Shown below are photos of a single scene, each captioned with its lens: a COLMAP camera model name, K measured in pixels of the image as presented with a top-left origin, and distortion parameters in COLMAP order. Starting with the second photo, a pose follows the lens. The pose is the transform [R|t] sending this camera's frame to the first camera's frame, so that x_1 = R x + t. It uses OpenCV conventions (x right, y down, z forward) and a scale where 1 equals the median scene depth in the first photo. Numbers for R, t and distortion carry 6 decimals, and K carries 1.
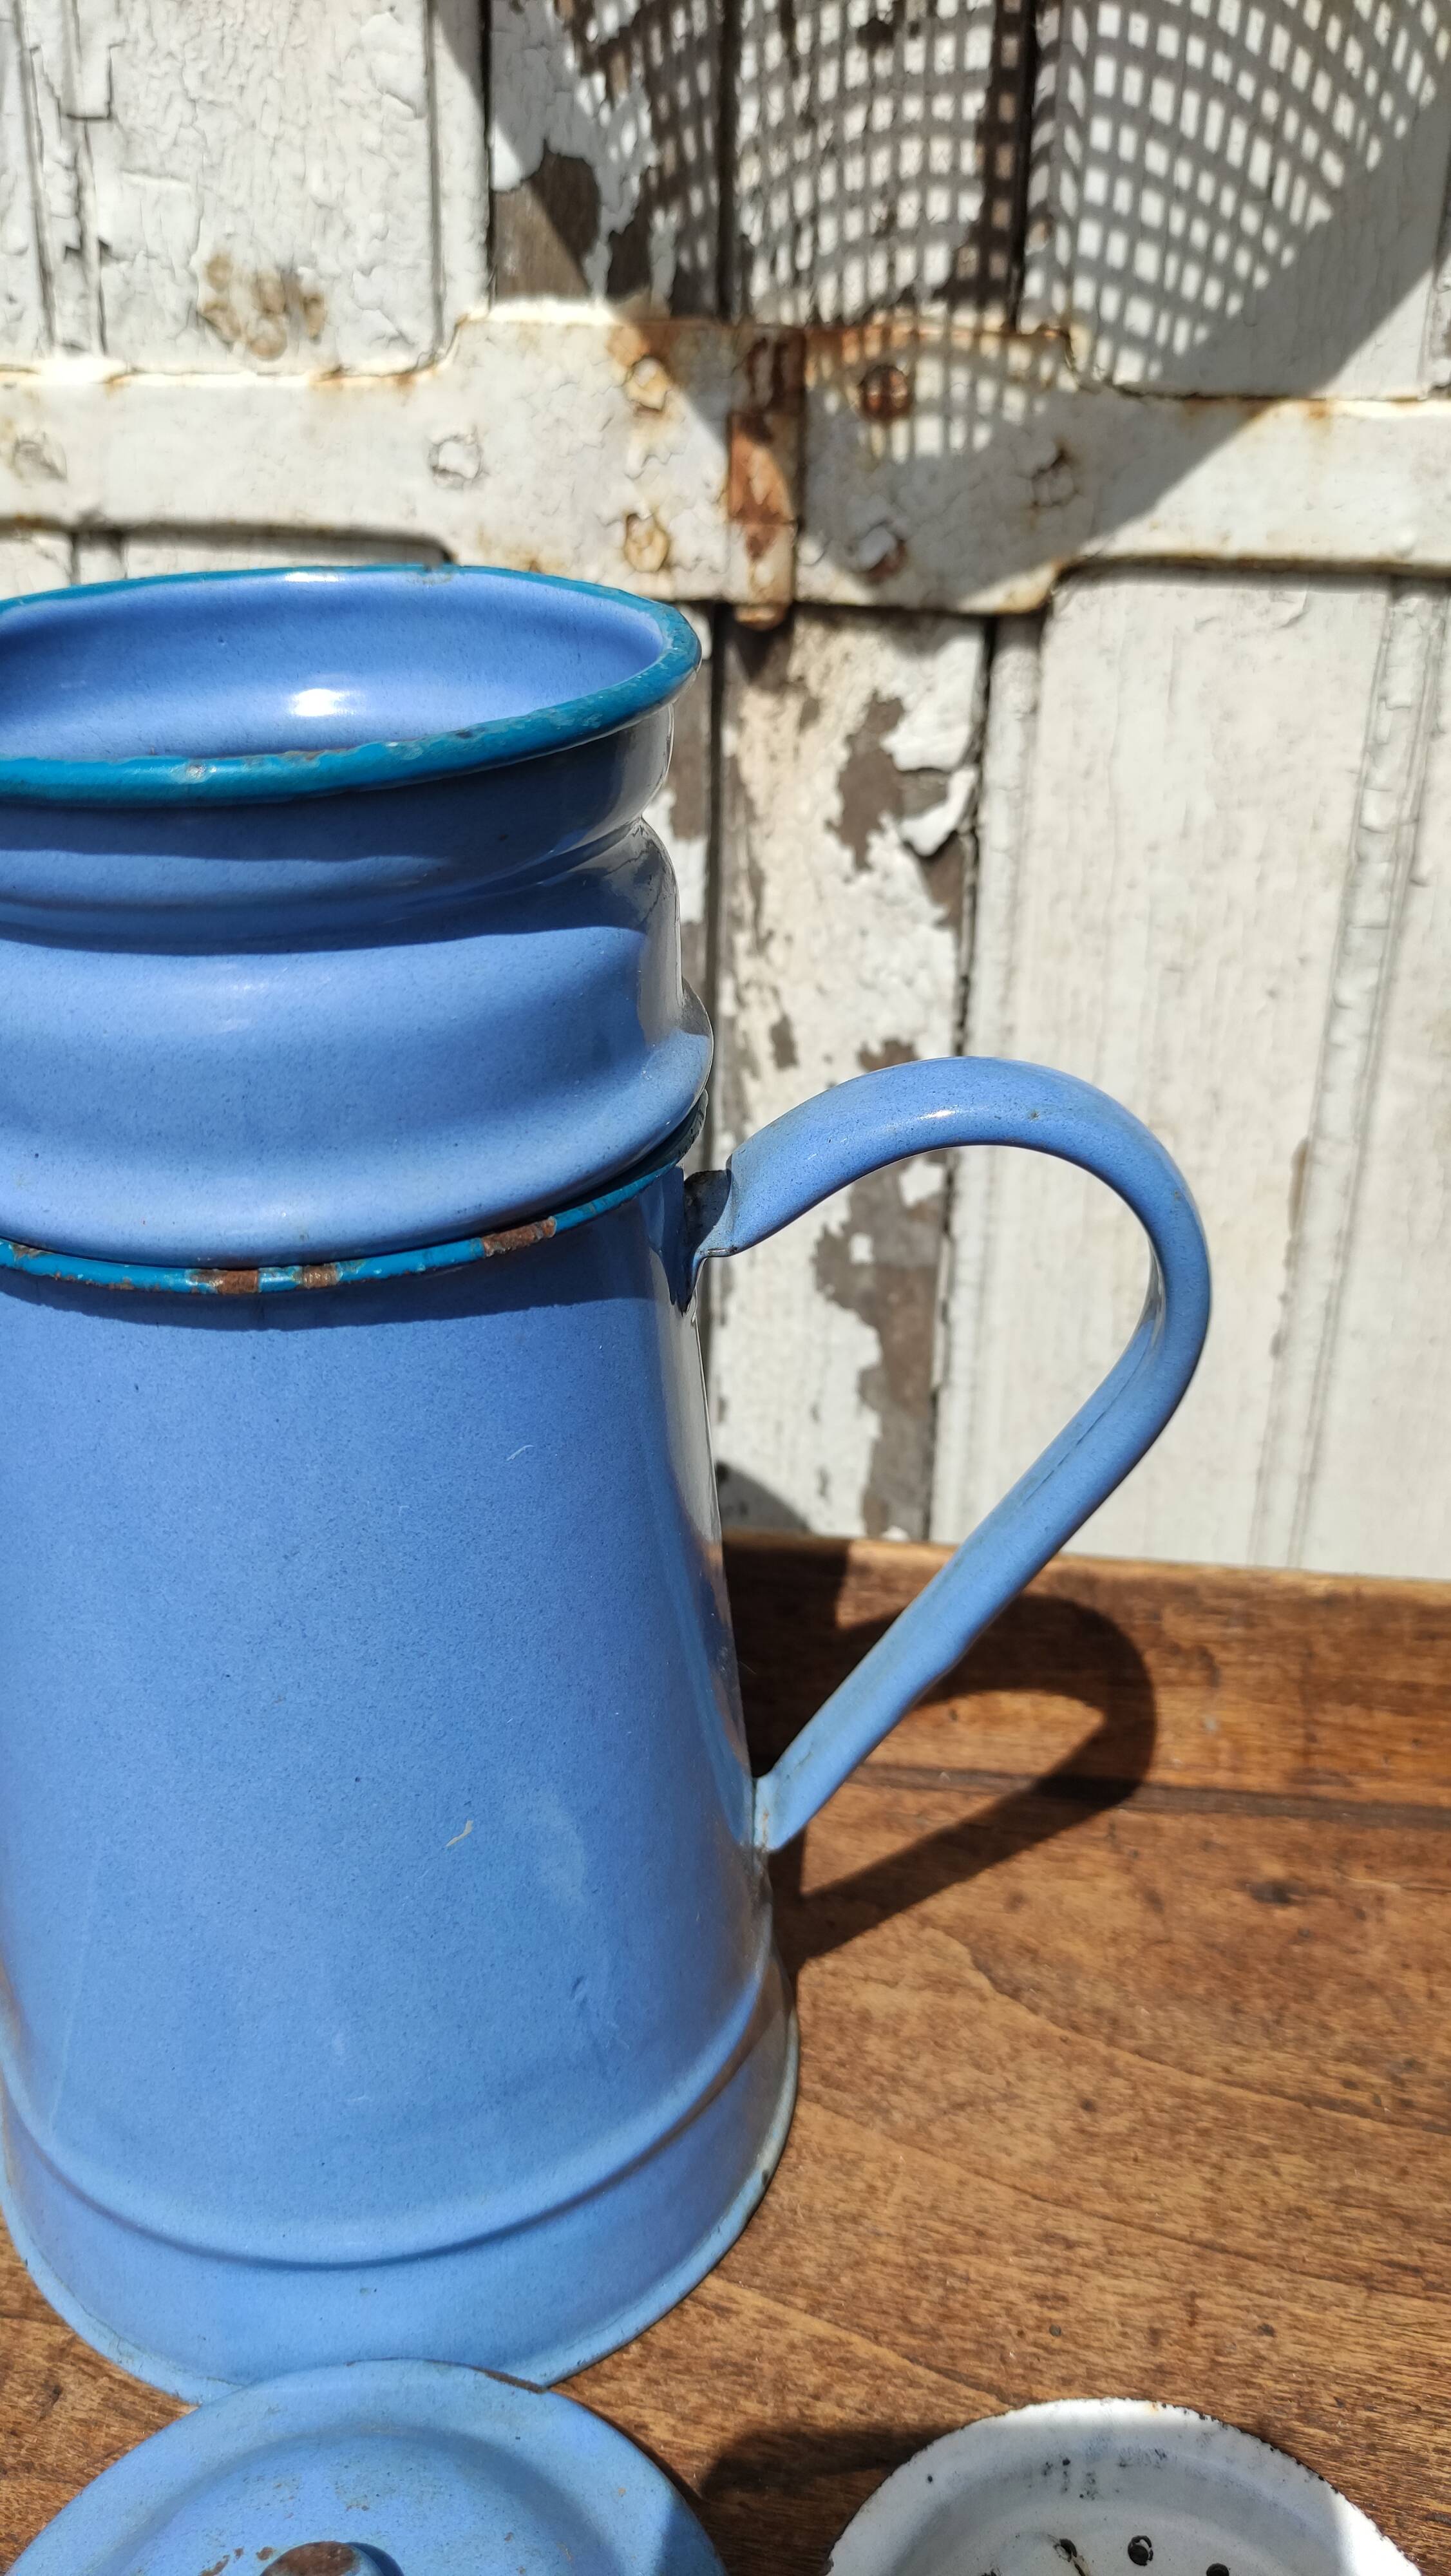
lens RADIAL K [[1929.7, 0, 748.6], [0, 1929.7, 1282.2], [0, 0, 1]] dist [-0.007693, -0.014355]
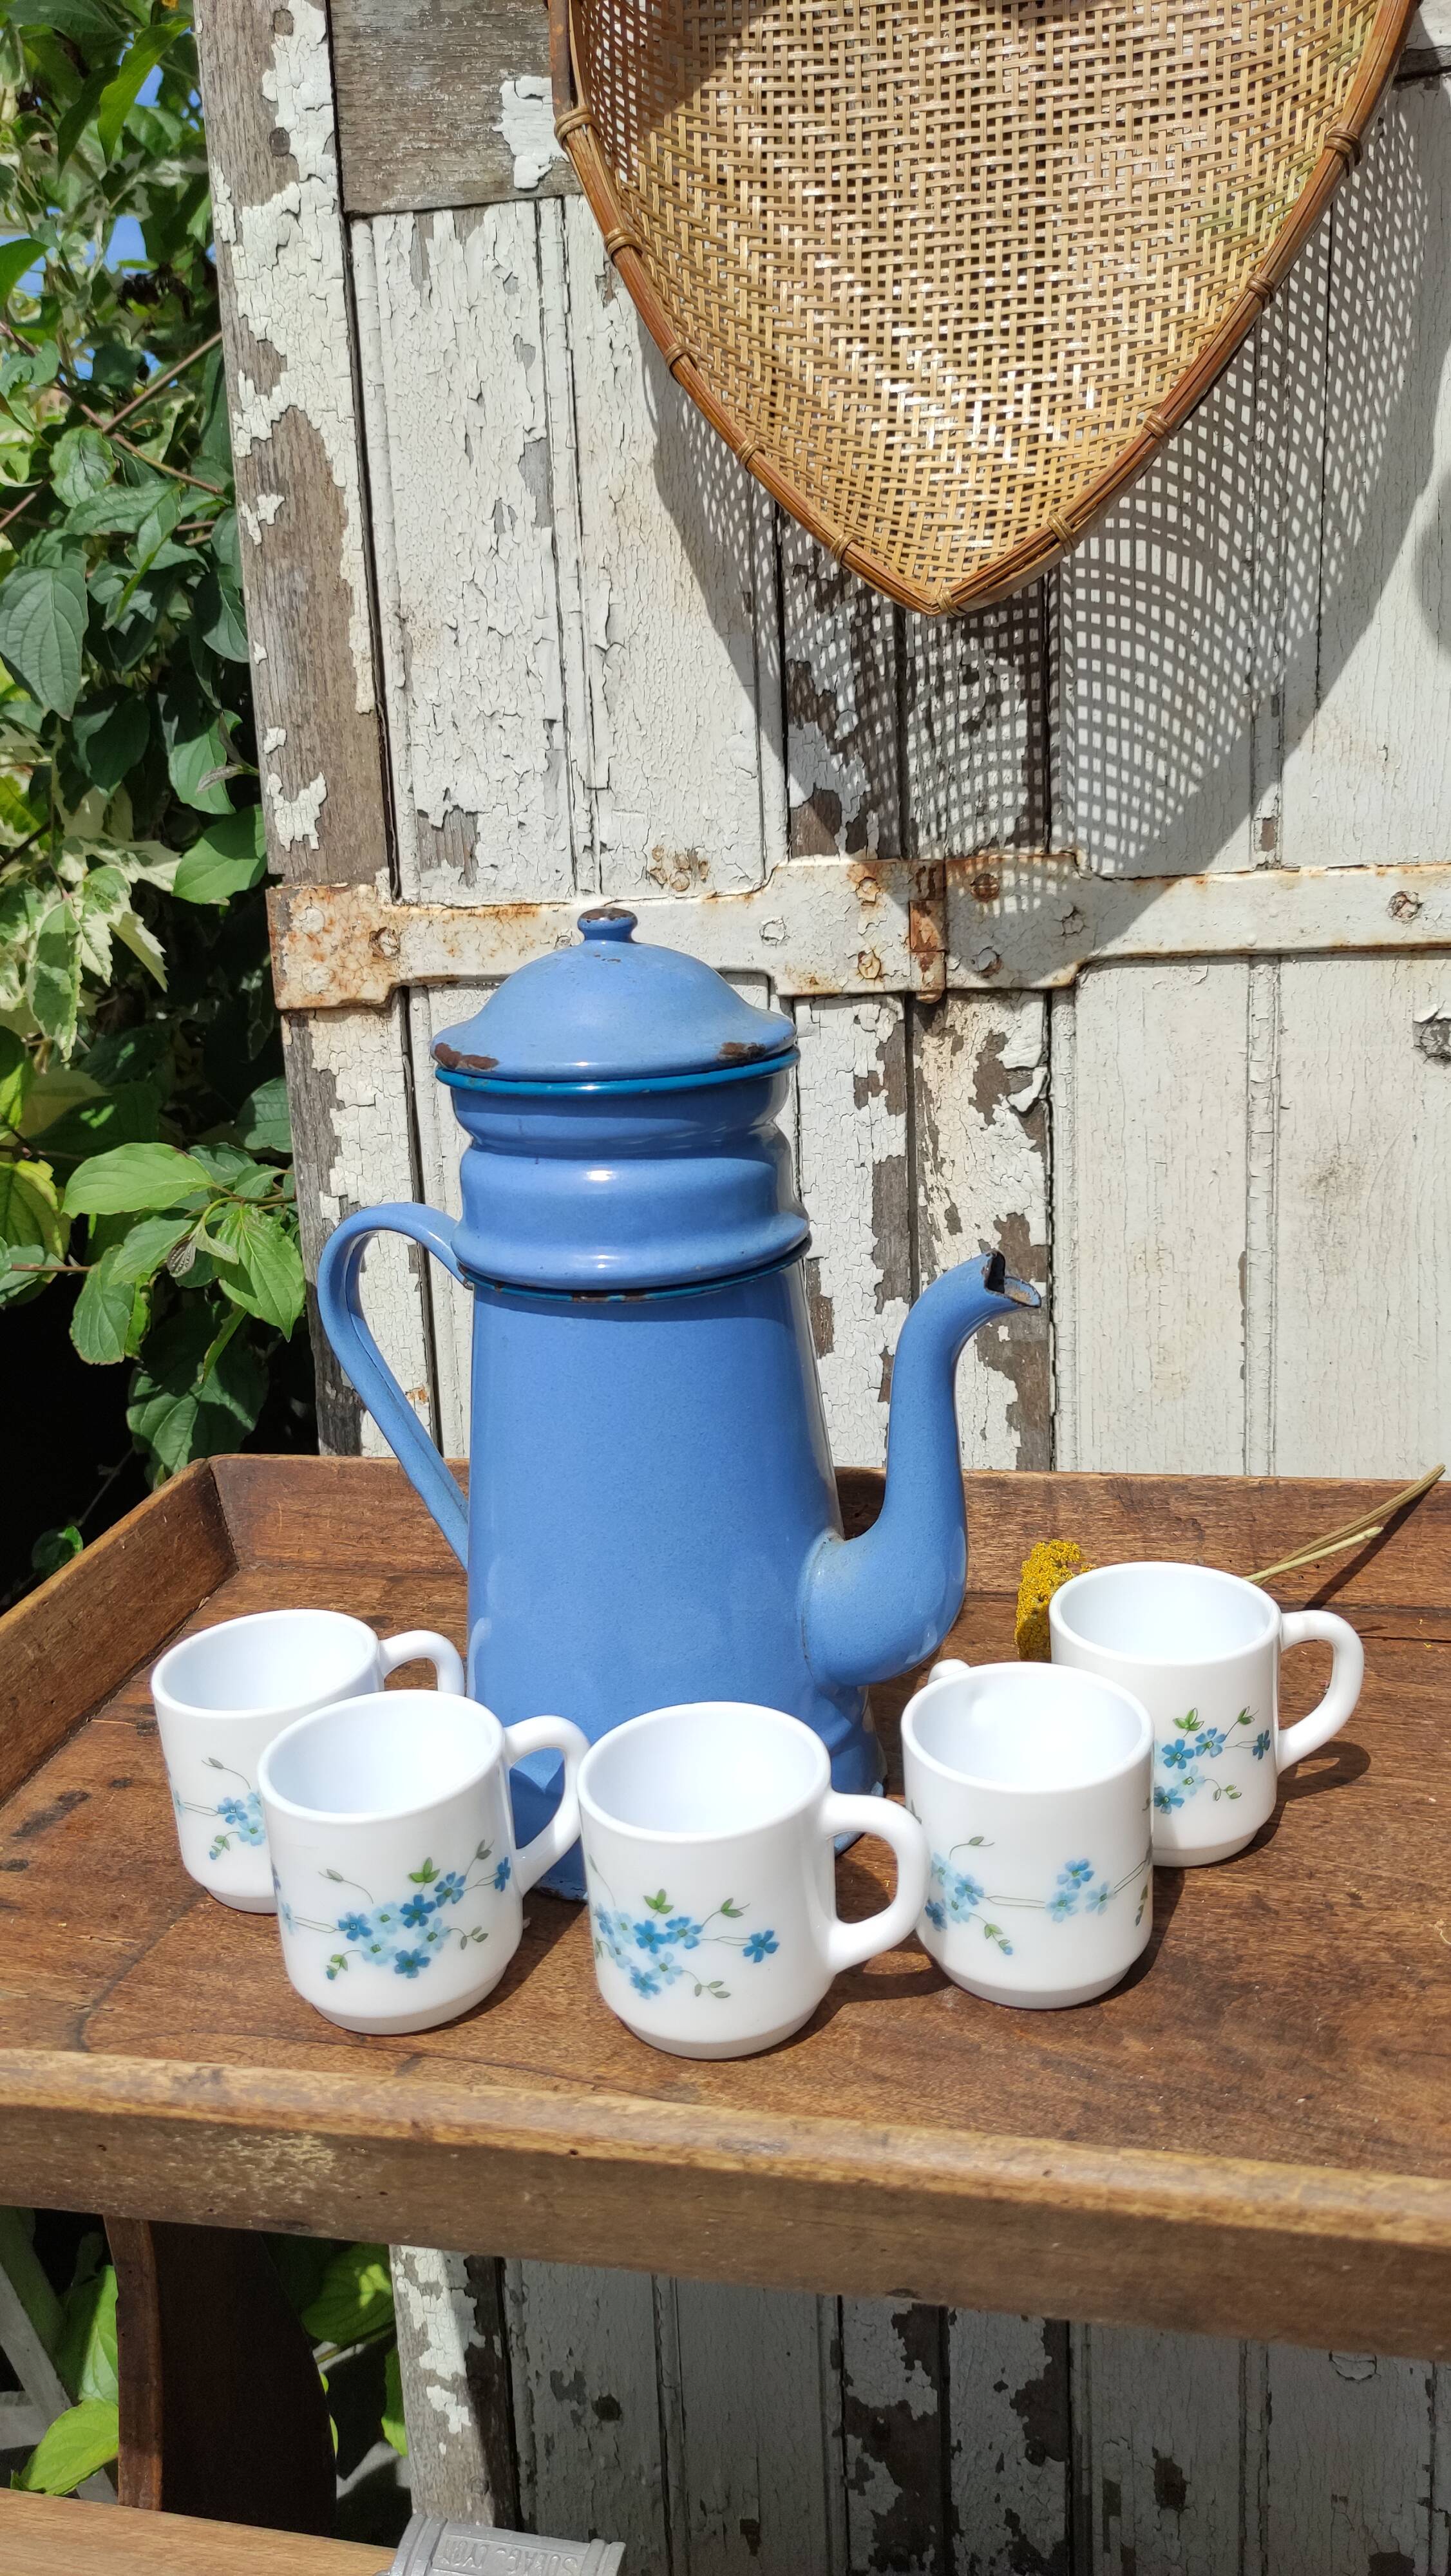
lens RADIAL K [[2022.5, 0, 741.2], [0, 2022.5, 1293.4], [0, 0, 1]] dist [0.080899, -0.100900]
pose [[0.991258, -0.045331, -0.123910, 0.061506], [0.020170, 0.980151, -0.197223, 0.370596], [0.130391, 0.192999, 0.972497, -1.023505]]
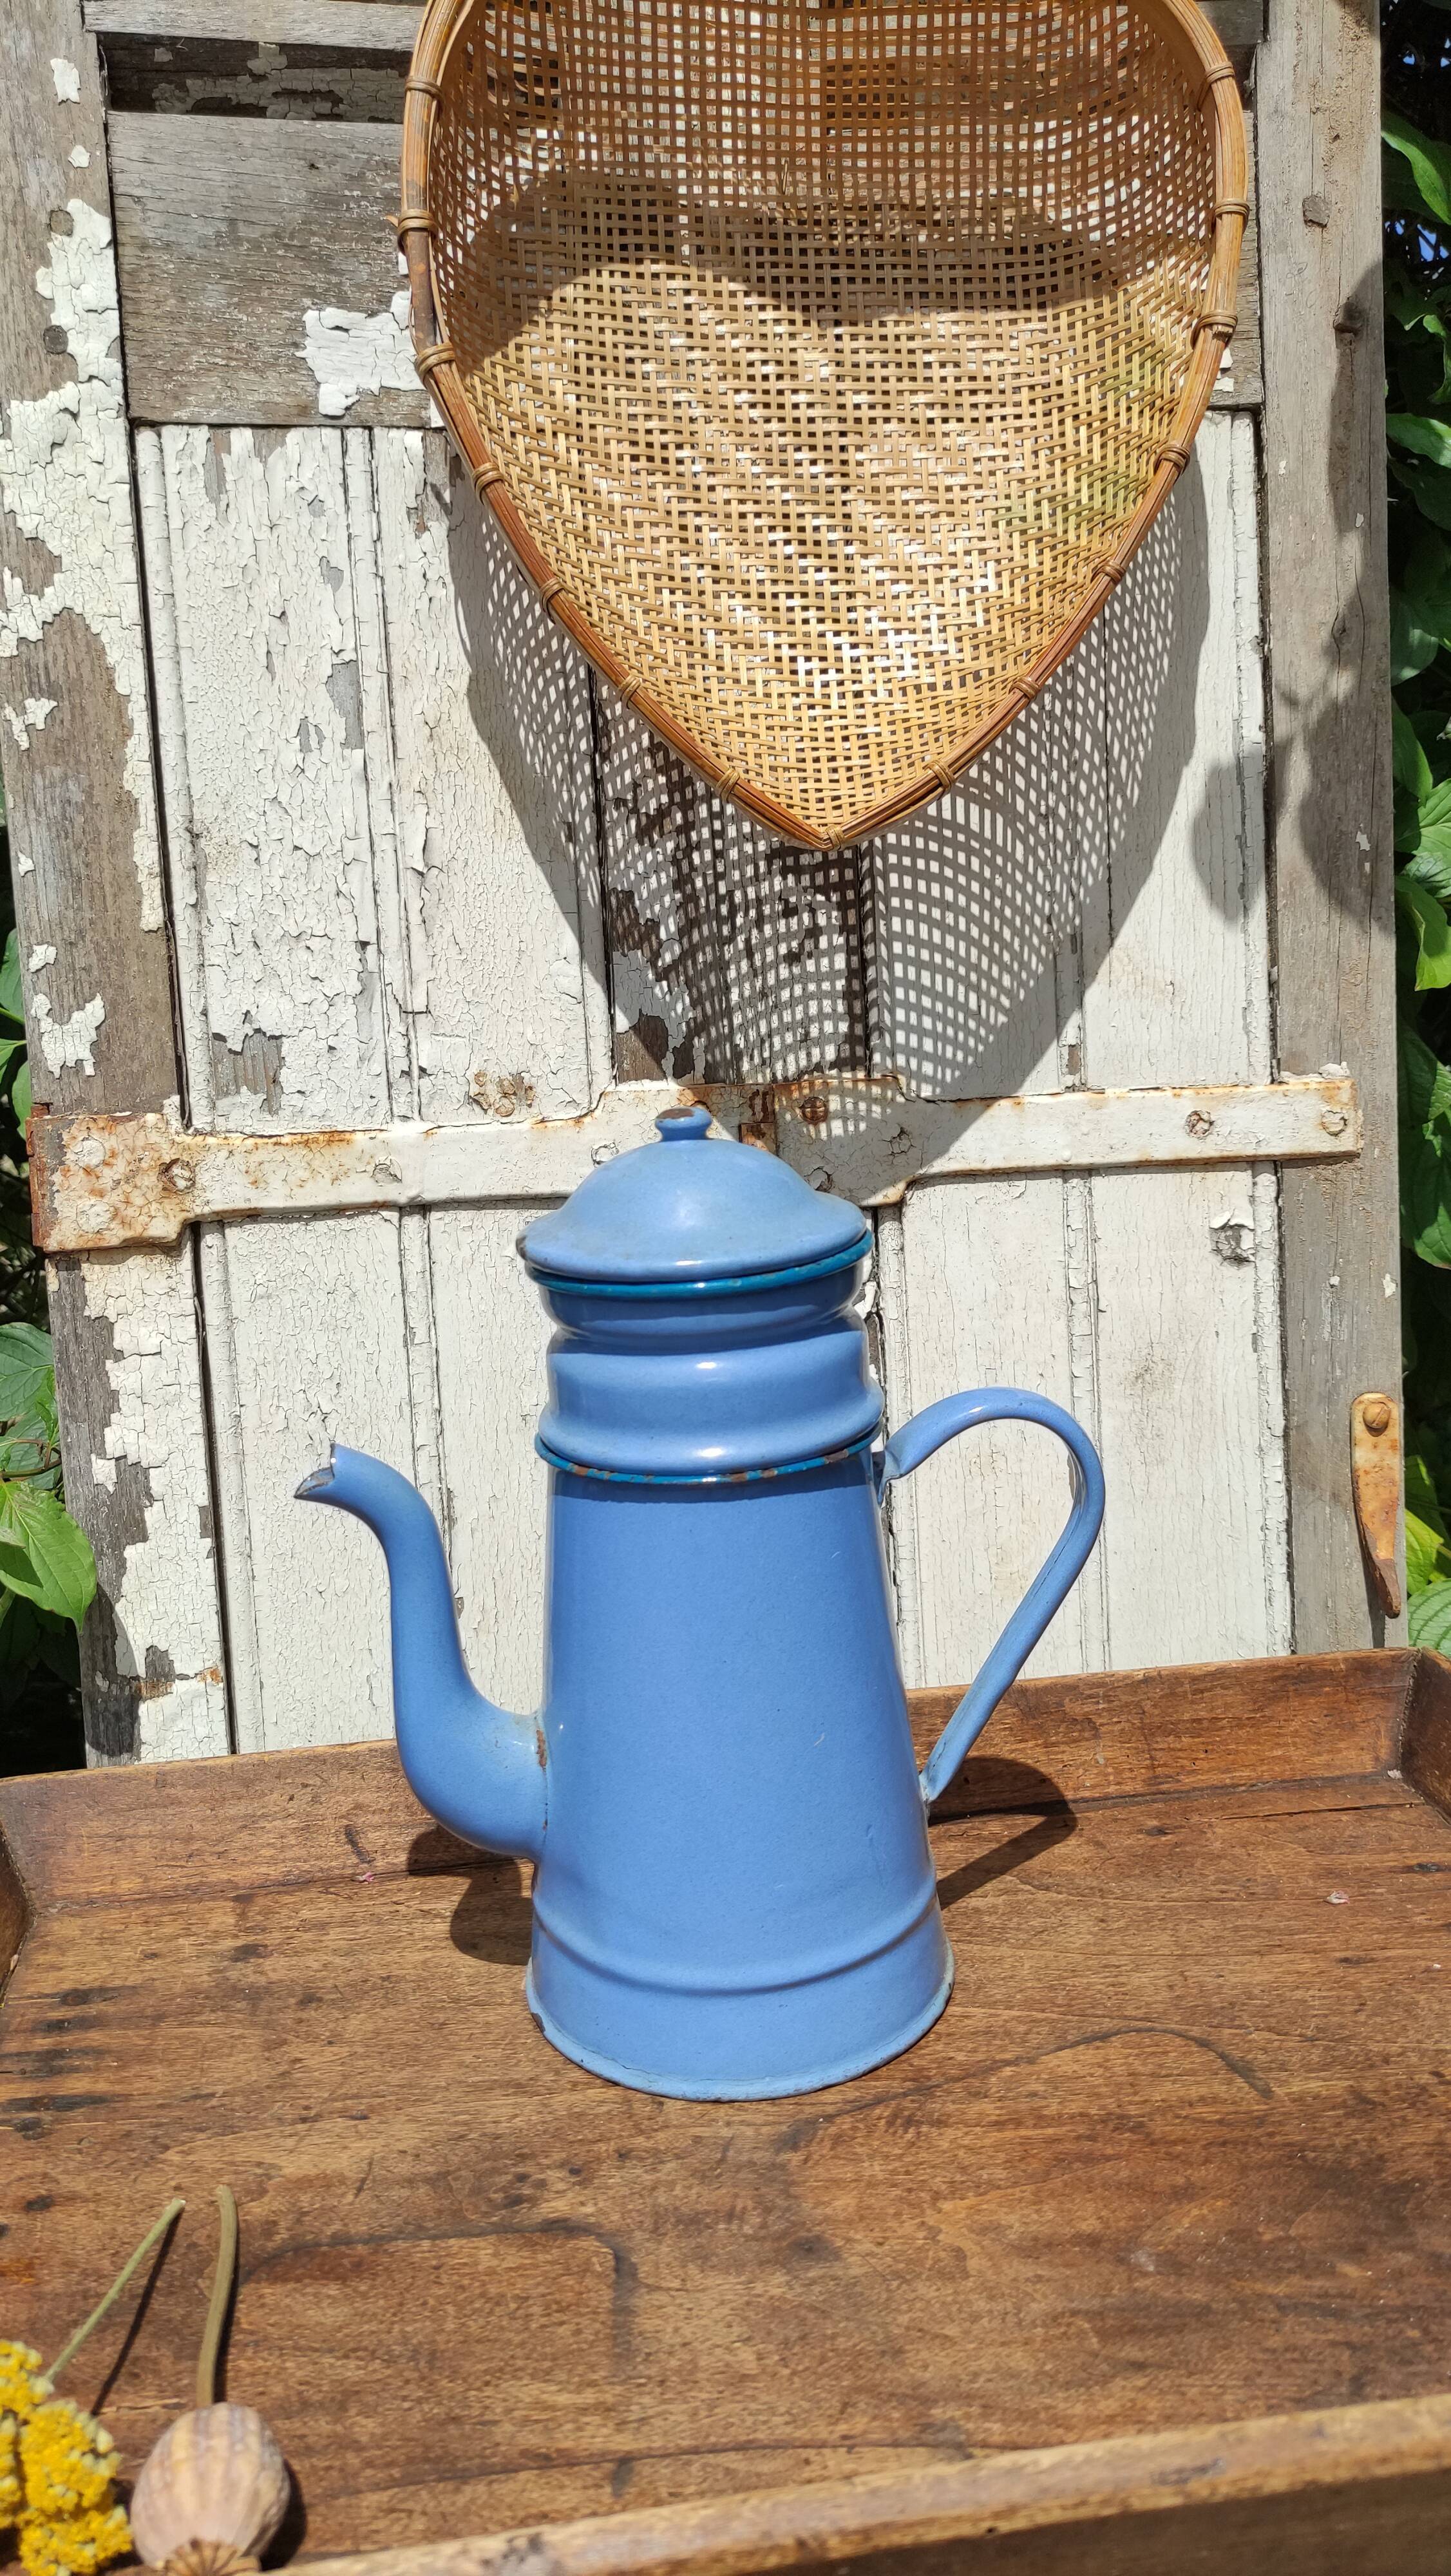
lens RADIAL K [[2022.5, 0, 741.2], [0, 2022.5, 1293.4], [0, 0, 1]] dist [0.080899, -0.100900]
pose [[0.966856, -0.098849, 0.235410, -0.537224], [0.164857, 0.945749, -0.279966, 0.320213], [-0.194964, 0.309496, 0.930699, -0.948845]]
